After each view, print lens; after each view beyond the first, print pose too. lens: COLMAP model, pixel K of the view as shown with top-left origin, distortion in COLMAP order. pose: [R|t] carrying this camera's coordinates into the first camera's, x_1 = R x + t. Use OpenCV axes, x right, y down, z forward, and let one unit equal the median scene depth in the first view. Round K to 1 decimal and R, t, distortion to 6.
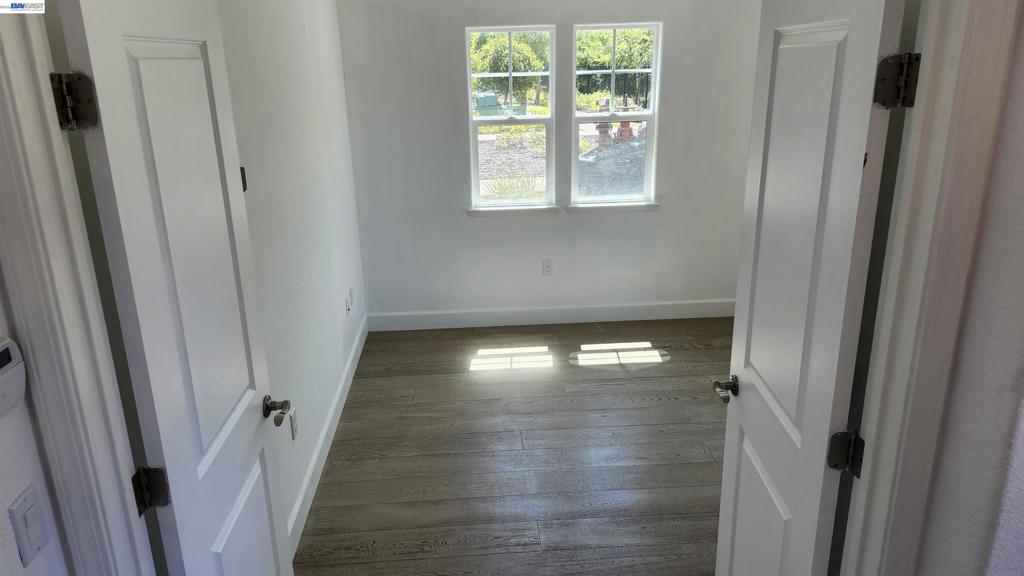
lens RADIAL K [[707.3, 0, 507.7], [0, 707.3, 284.9], [0, 0, 1]] dist [0.129851, -0.129443]
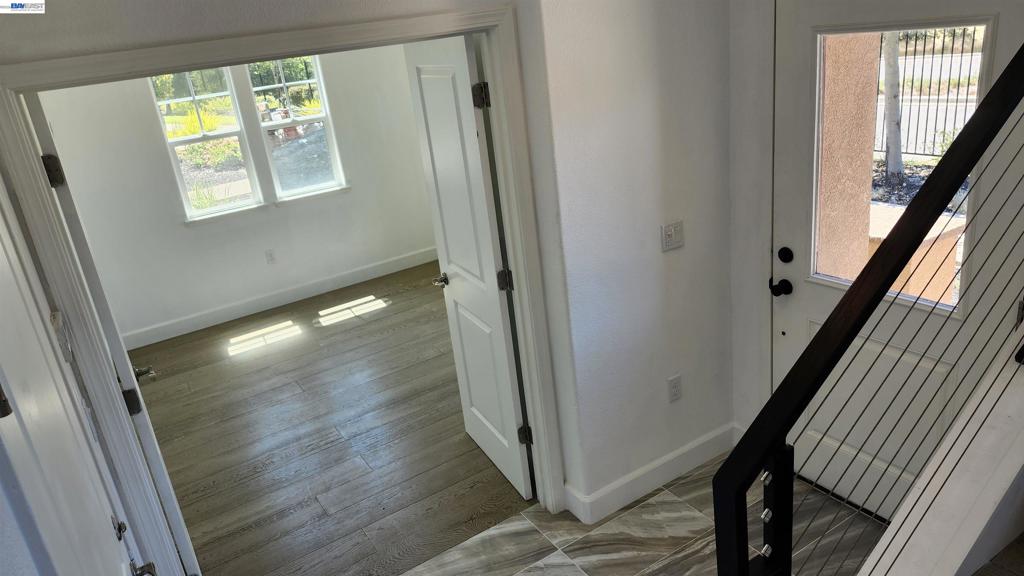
lens RADIAL K [[708.3, 0, 505.5], [0, 708.3, 287.0], [0, 0, 1]] dist [0.129593, -0.183609]
pose [[0.879071, -0.244591, 0.409158, -0.106745], [0.237794, 0.968911, 0.068308, 0.036948], [-0.413145, 0.037248, 0.909903, -0.245430]]
